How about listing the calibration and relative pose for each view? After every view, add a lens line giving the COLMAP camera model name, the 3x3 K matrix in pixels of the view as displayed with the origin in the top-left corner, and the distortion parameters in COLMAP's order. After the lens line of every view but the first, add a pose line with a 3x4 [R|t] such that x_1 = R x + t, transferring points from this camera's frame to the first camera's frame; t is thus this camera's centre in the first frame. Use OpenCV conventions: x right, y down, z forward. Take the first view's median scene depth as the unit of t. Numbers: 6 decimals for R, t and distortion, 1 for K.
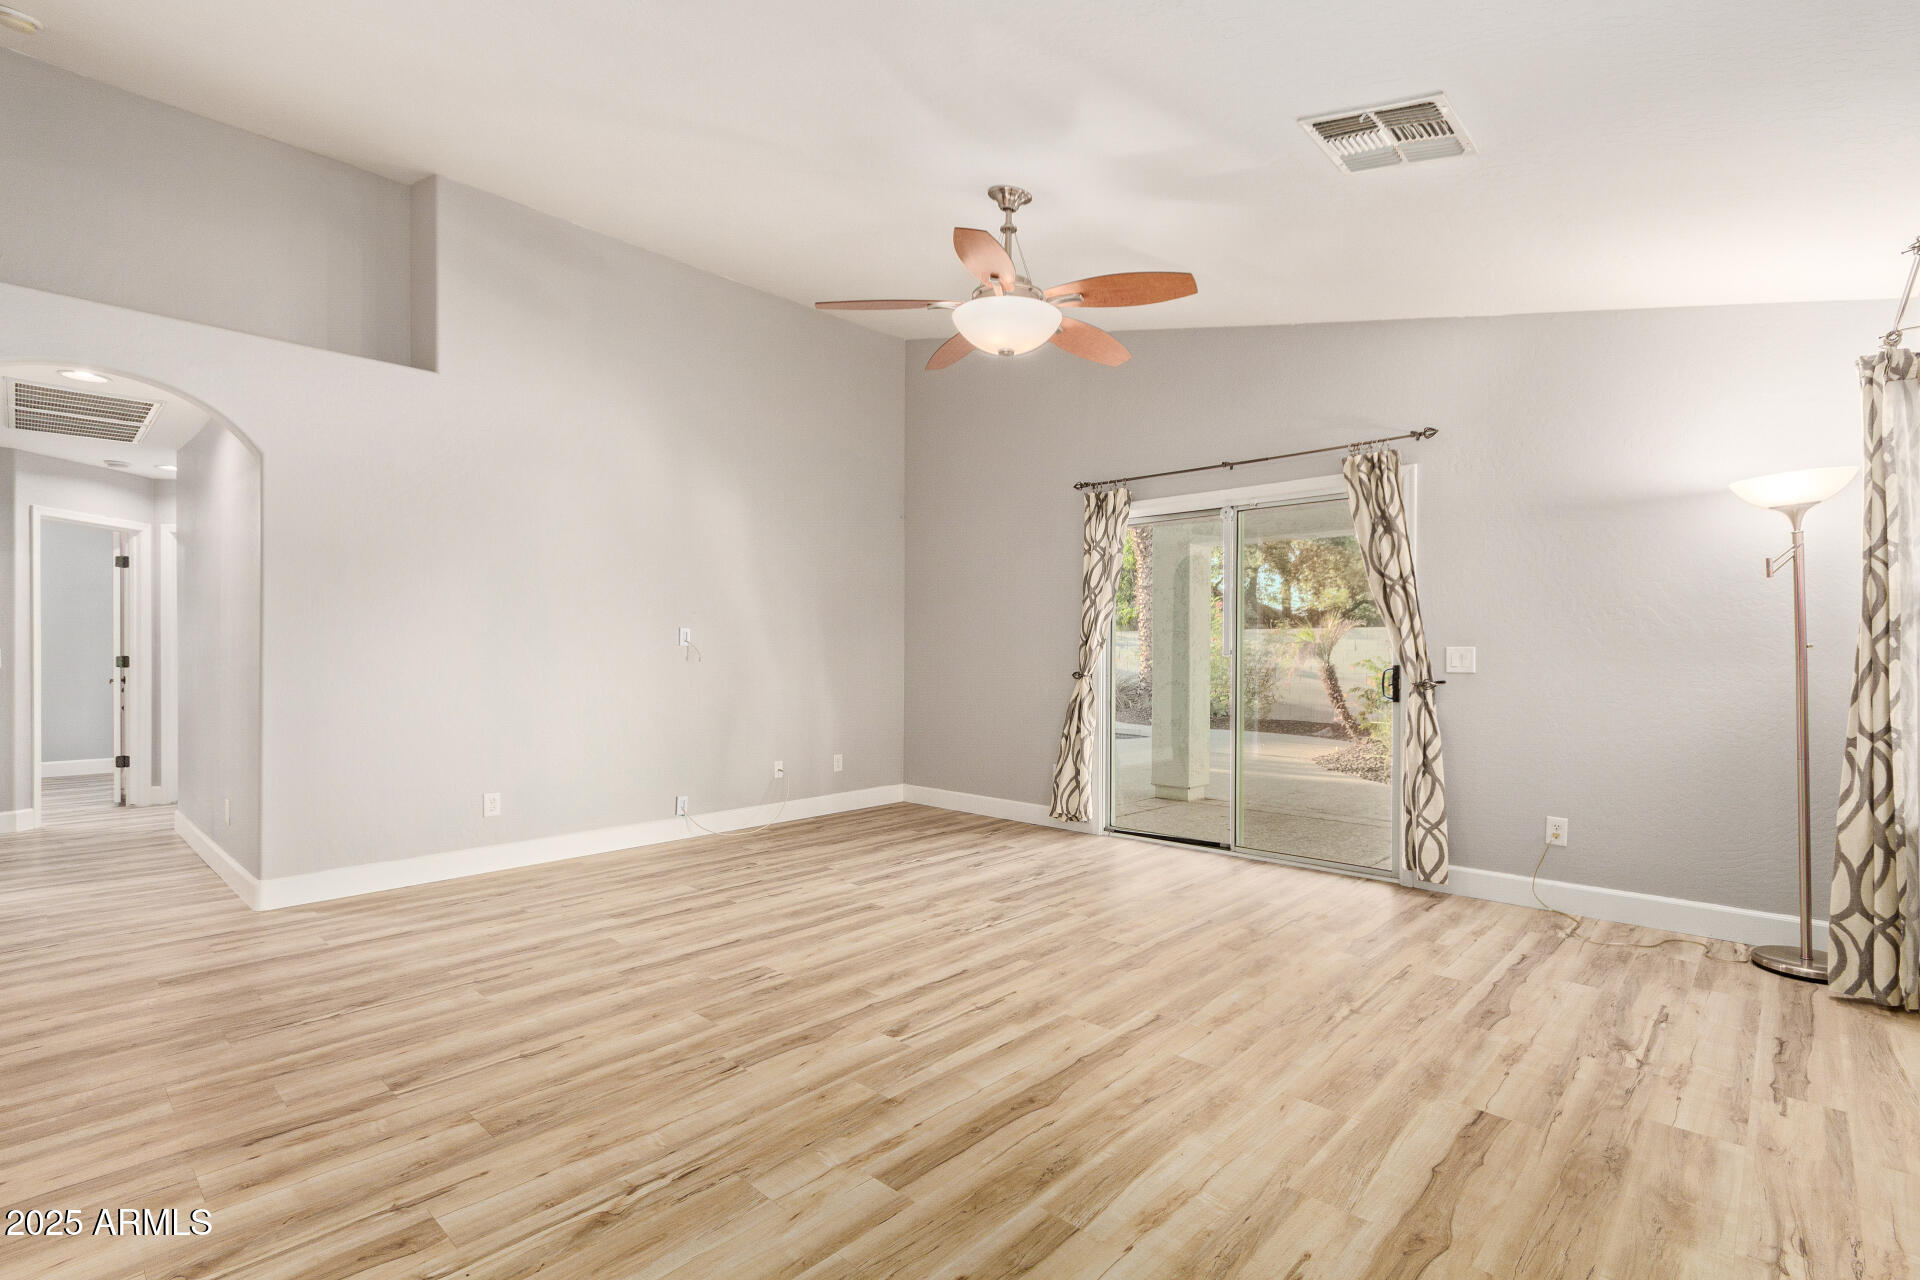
lens RADIAL K [[889.2, 0, 966.2], [0, 889.2, 658.7], [0, 0, 1]] dist [0.005085, 0.001893]
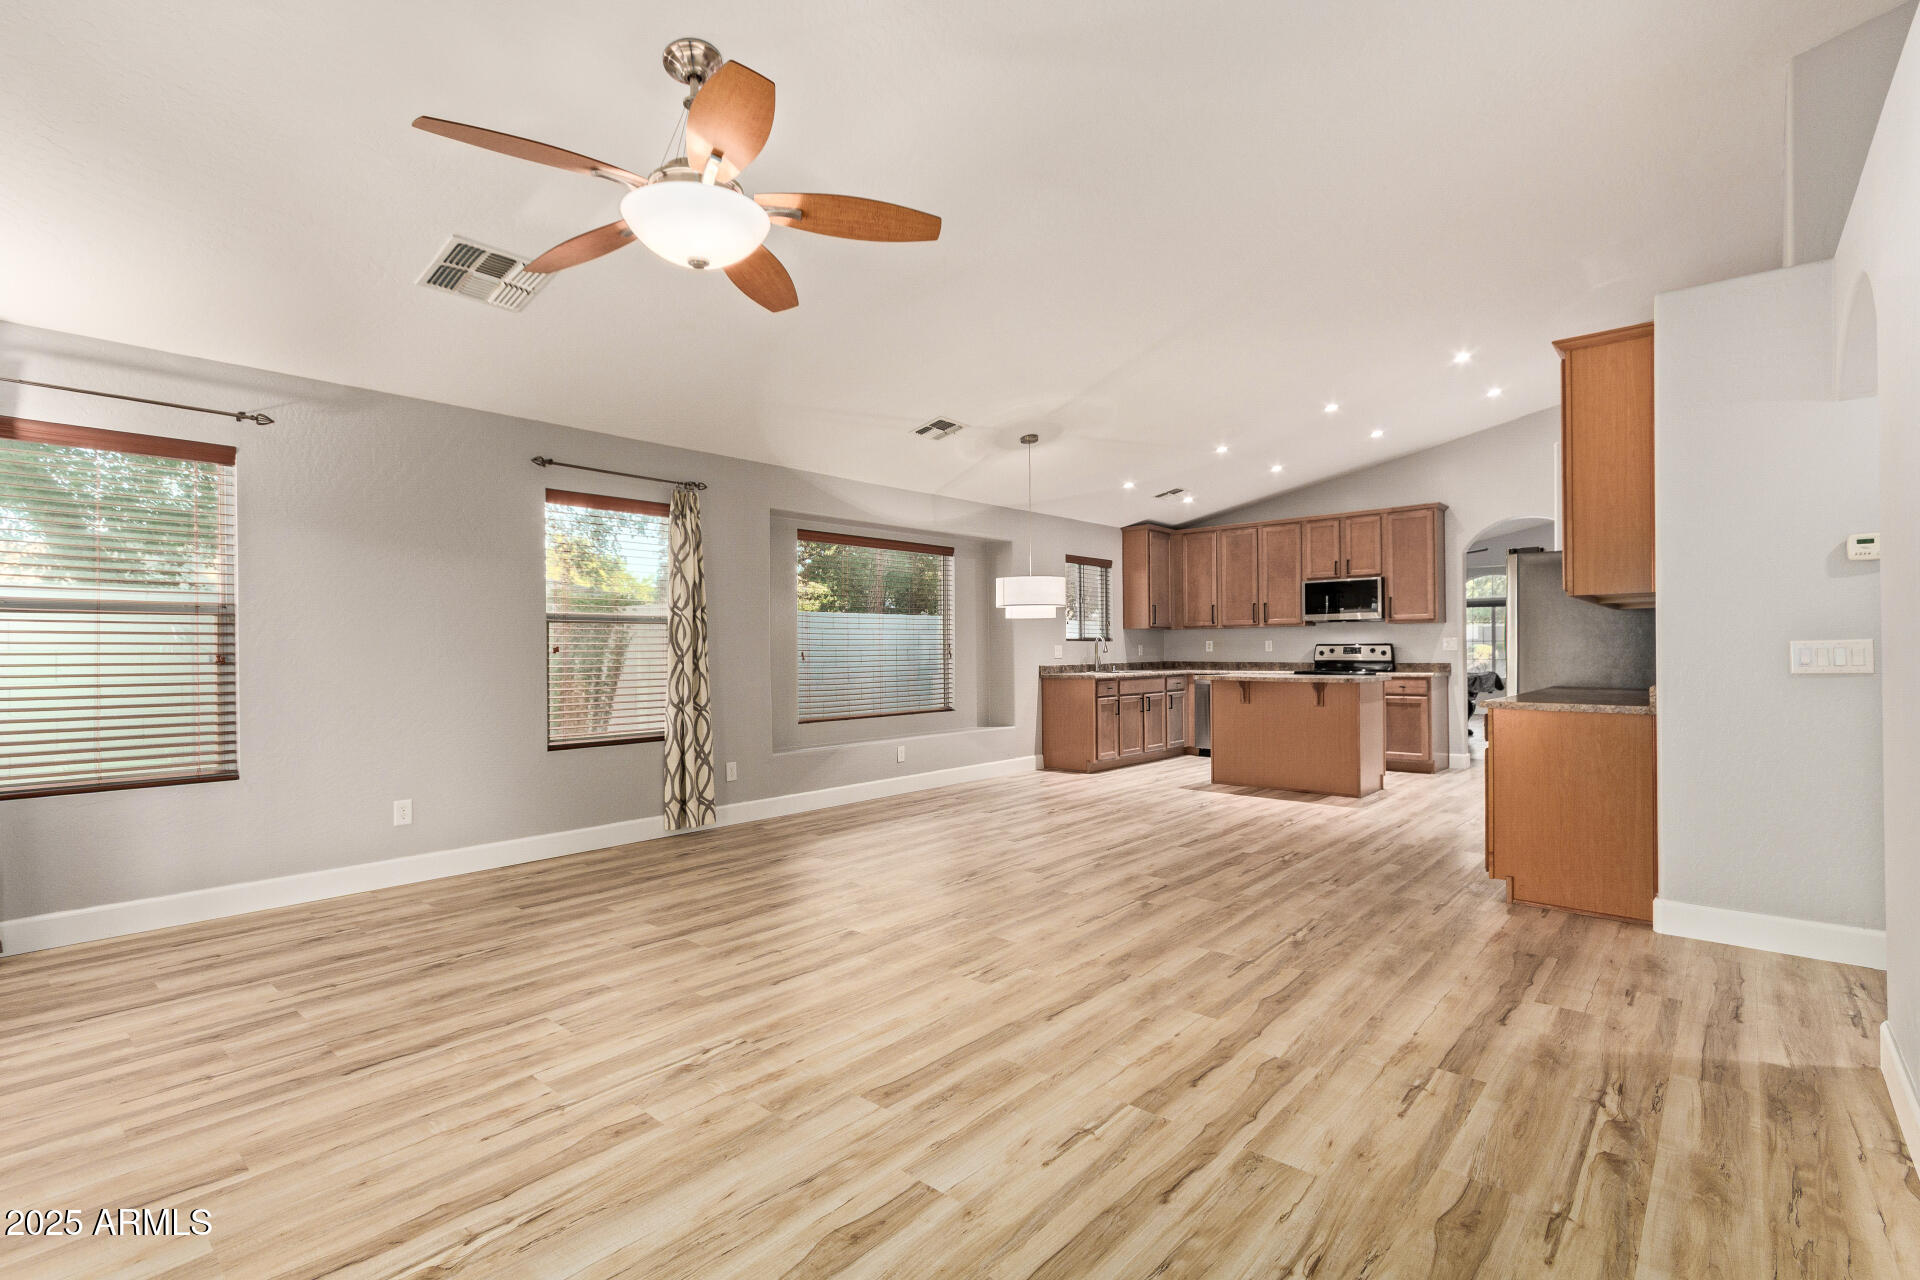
lens RADIAL K [[889.2, 0, 965.8], [0, 889.2, 642.7], [0, 0, 1]] dist [0.005085, 0.001893]
pose [[-0.999473, 0.003852, -0.032220, -0.156254], [0.003815, 0.999992, 0.001215, -0.013595], [0.032224, 0.001091, -0.999480, 1.734468]]
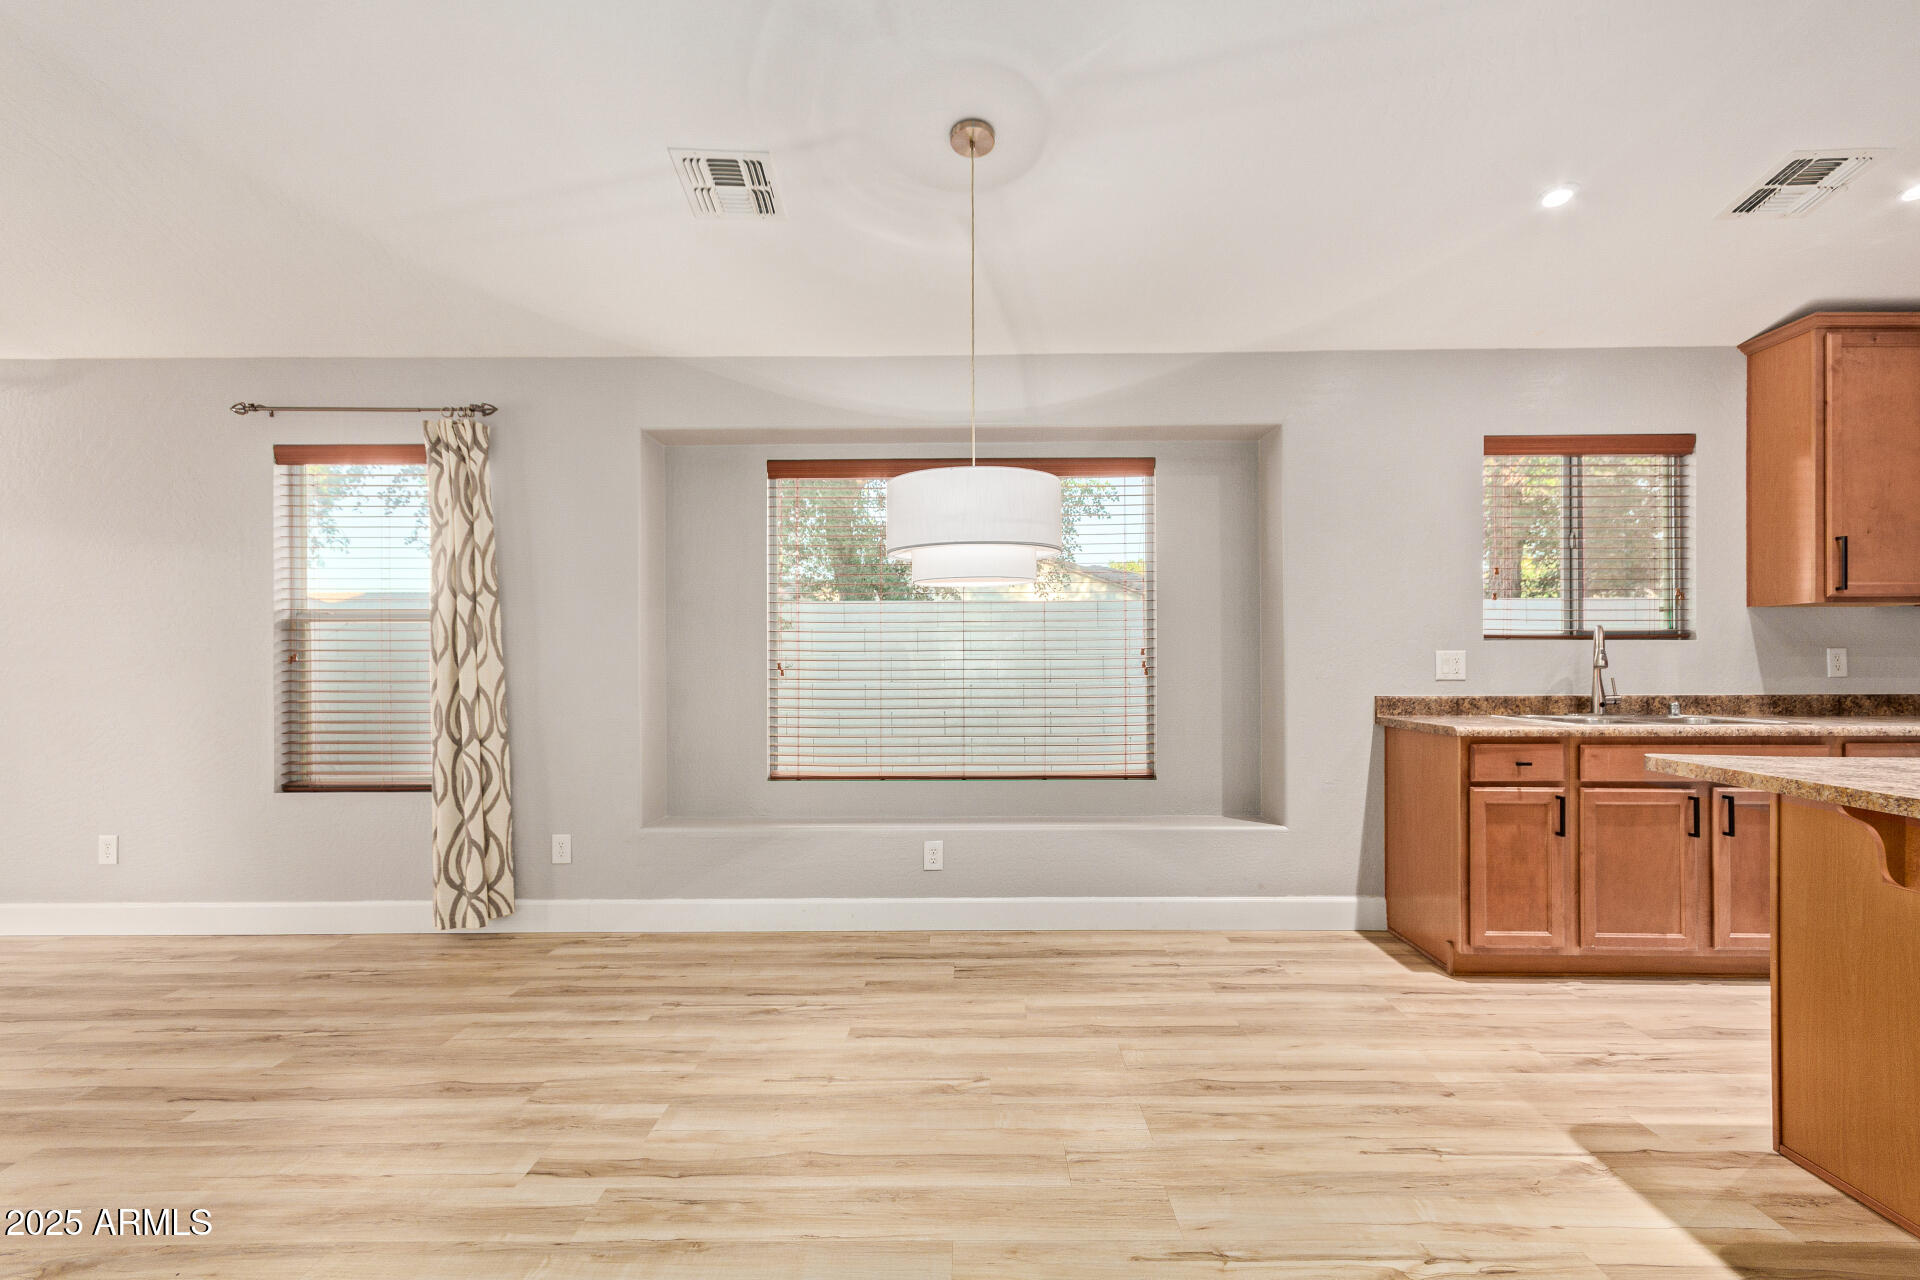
lens RADIAL K [[889.2, 0, 963.9], [0, 889.2, 658.1], [0, 0, 1]] dist [0.005085, 0.001893]
pose [[-0.673968, -0.000800, 0.738760, -0.862547], [0.007879, 0.999935, 0.008270, -0.006101], [-0.738719, 0.011394, -0.673918, 0.459138]]
